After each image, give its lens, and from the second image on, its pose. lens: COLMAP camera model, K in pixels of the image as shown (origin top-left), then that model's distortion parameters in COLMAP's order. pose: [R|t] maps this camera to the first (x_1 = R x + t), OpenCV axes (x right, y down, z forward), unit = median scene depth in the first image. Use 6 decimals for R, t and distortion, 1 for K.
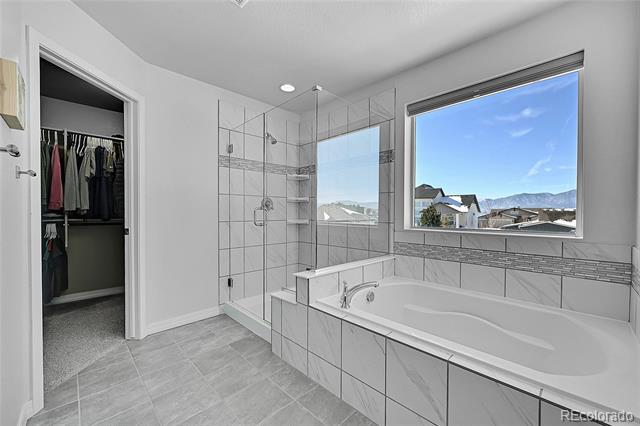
lens RADIAL K [[257.9, 0, 319.5], [0, 257.9, 215.1], [0, 0, 1]] dist [0.001608, 0.000303]
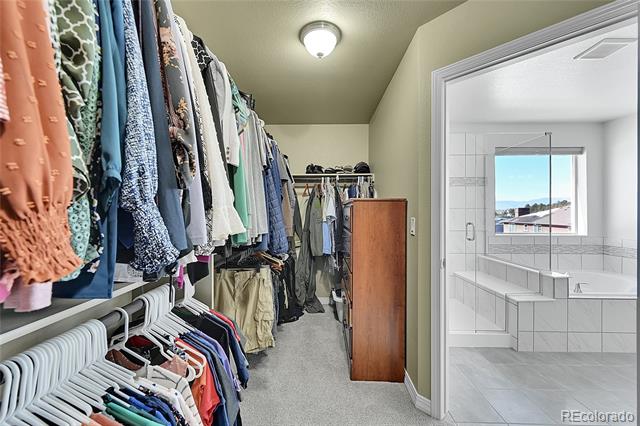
lens RADIAL K [[257.9, 0, 318.4], [0, 257.9, 213.2], [0, 0, 1]] dist [0.001608, 0.000303]
pose [[0.715887, -0.002659, 0.698211, -1.859723], [0.010032, 0.999929, -0.006478, -0.090738], [-0.698144, 0.011642, 0.715862, 0.919184]]
